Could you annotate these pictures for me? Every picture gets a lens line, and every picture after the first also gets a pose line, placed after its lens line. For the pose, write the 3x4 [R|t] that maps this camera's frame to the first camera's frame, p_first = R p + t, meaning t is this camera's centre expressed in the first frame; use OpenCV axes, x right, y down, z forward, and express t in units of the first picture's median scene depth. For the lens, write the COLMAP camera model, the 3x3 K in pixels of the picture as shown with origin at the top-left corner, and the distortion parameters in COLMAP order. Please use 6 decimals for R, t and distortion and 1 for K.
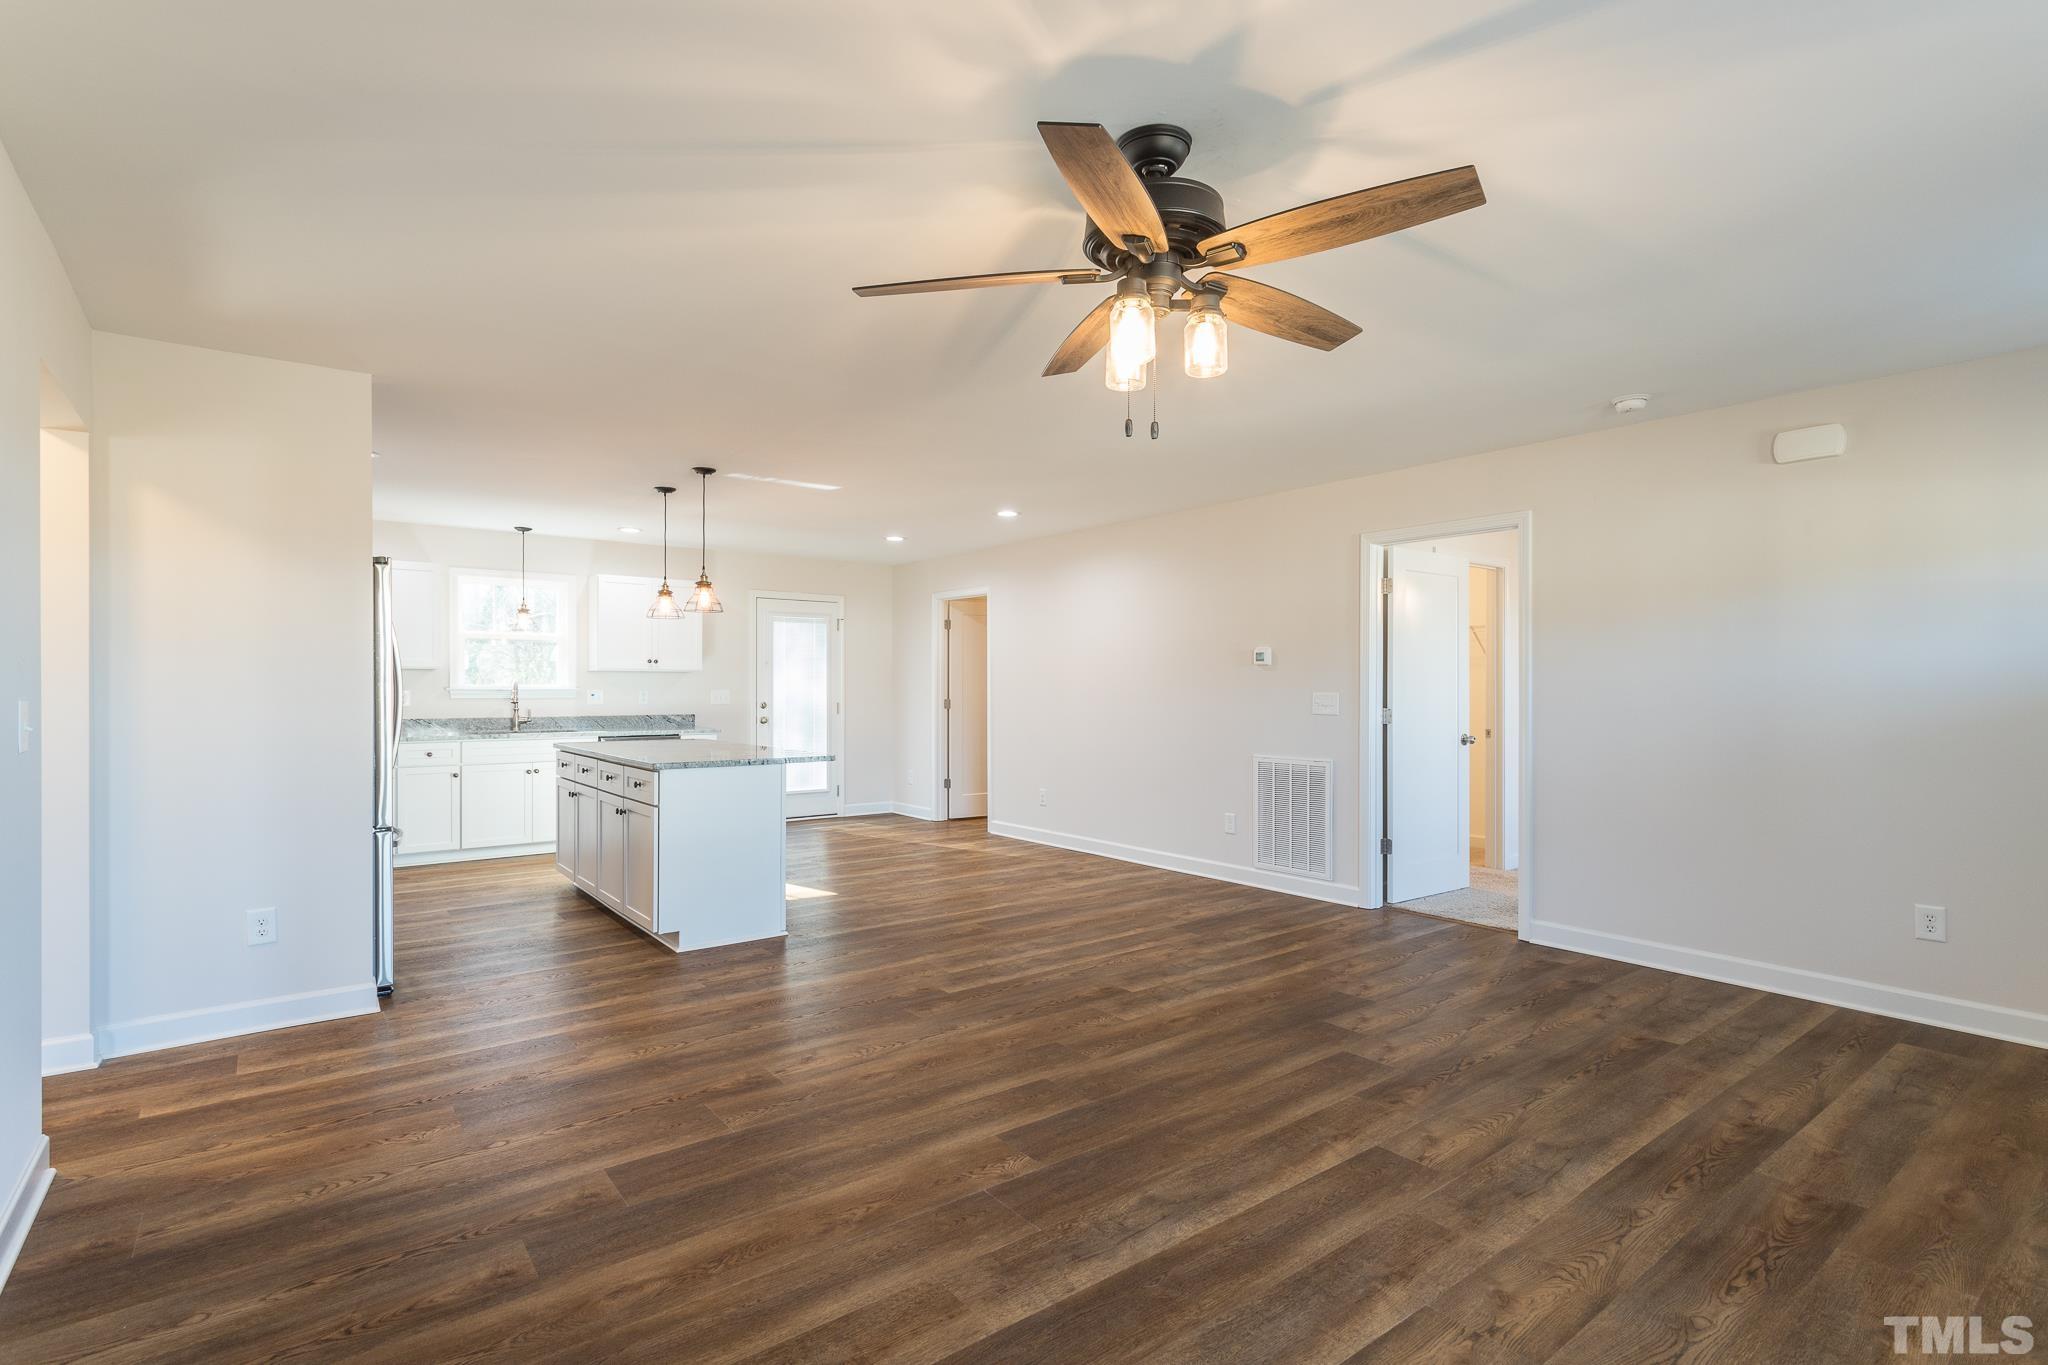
lens RADIAL K [[975.9, 0, 1027.0], [0, 975.9, 692.4], [0, 0, 1]] dist [0.001030, 0.000276]
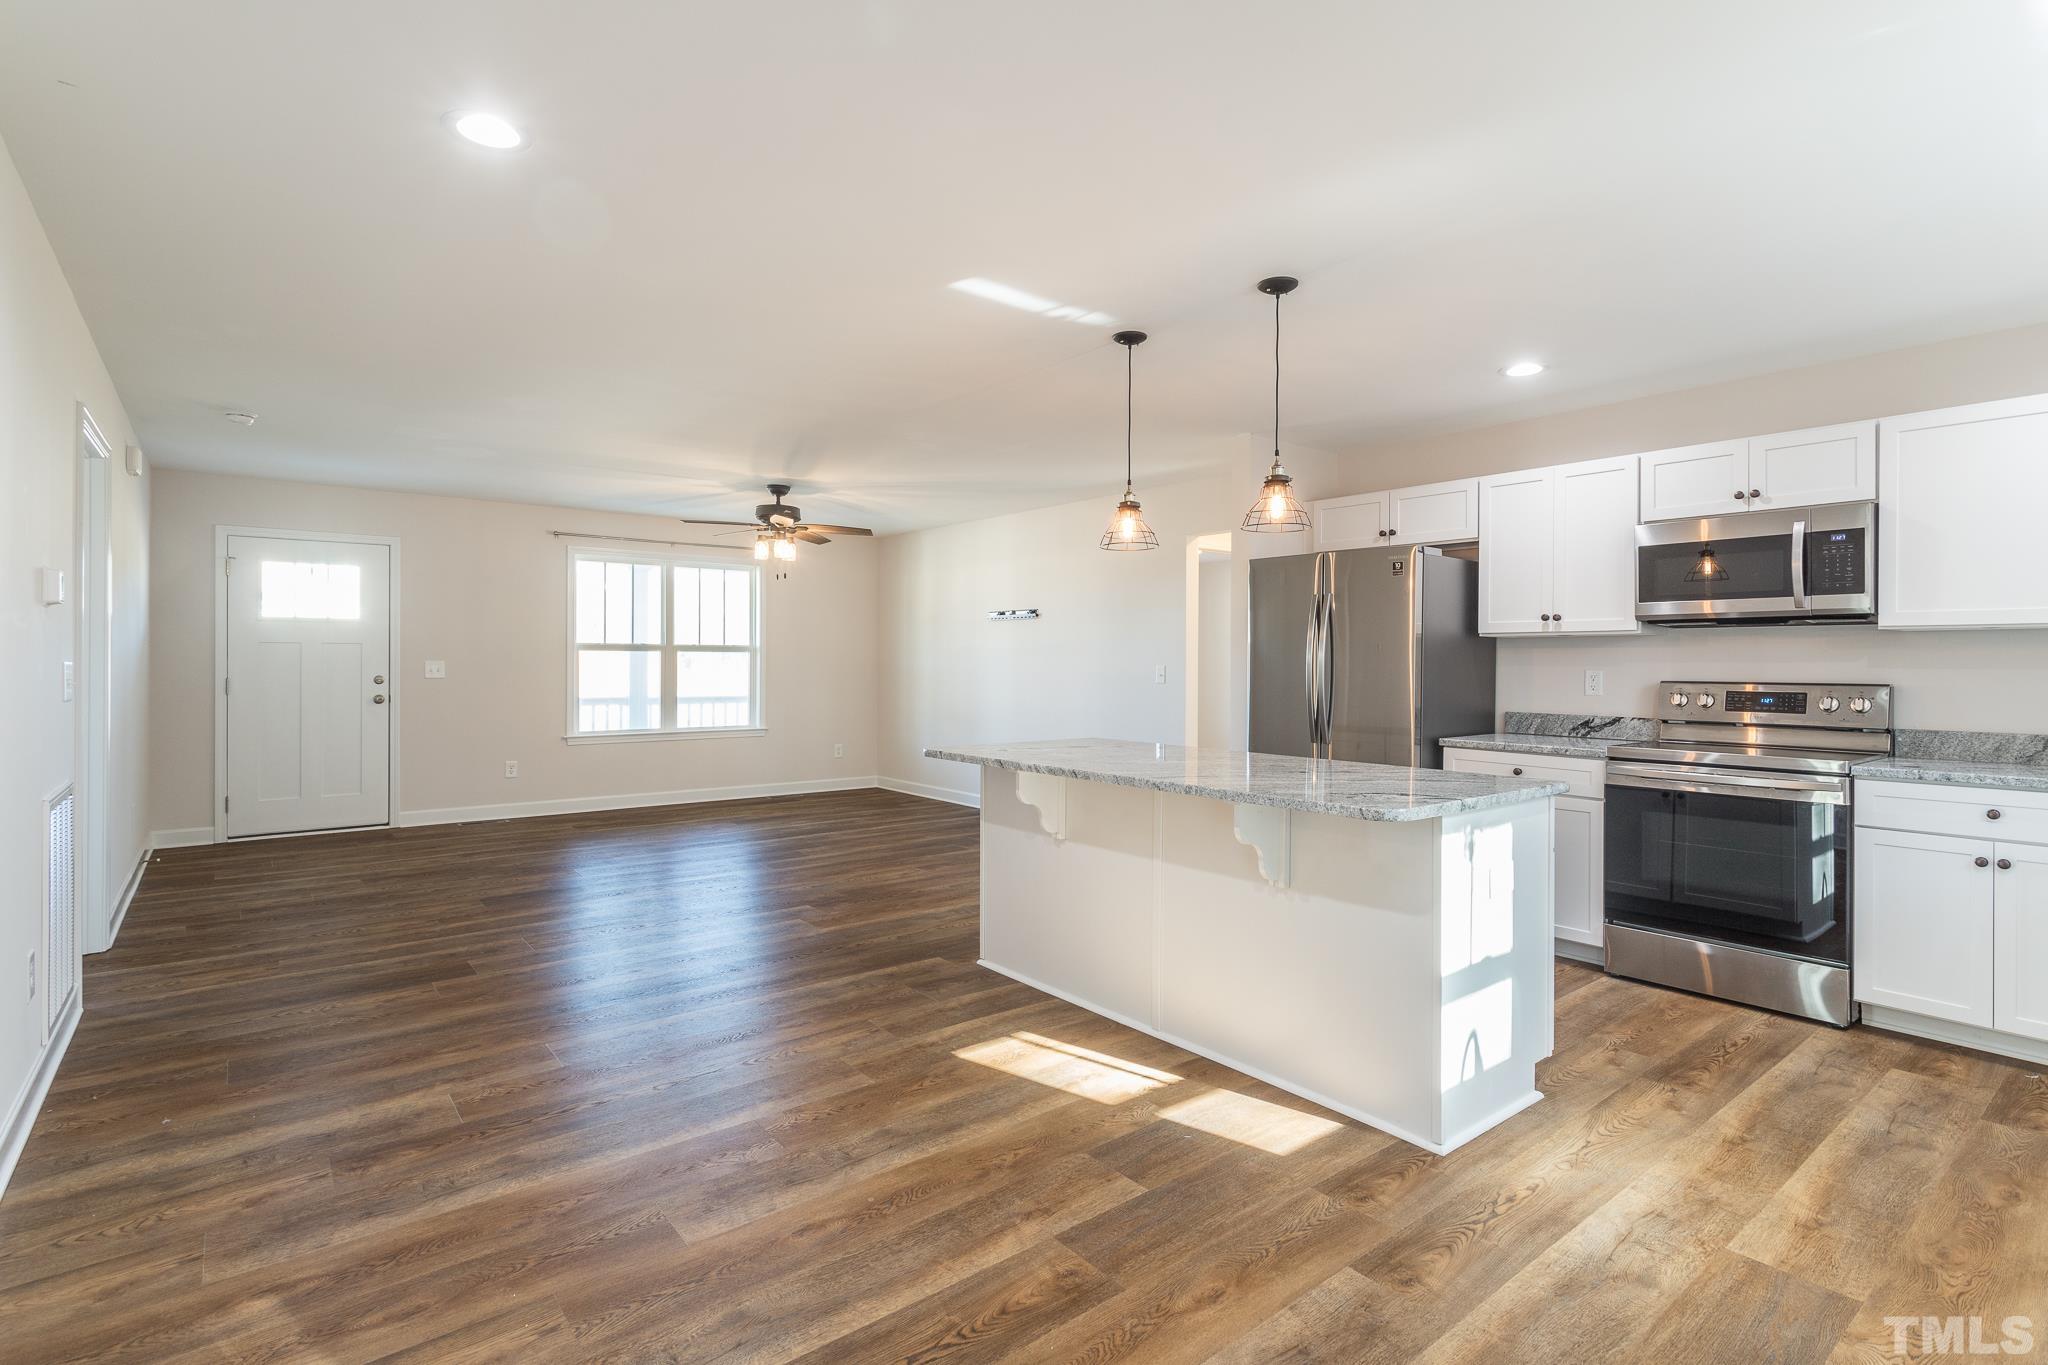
lens RADIAL K [[984.9, 0, 1019.1], [0, 984.9, 661.3], [0, 0, 1]] dist [0.002854, 0.000491]
pose [[-0.999902, -0.006945, -0.012132, -0.338023], [-0.007011, 0.999961, 0.005374, -0.009908], [0.012095, 0.005459, -0.999912, 2.294080]]
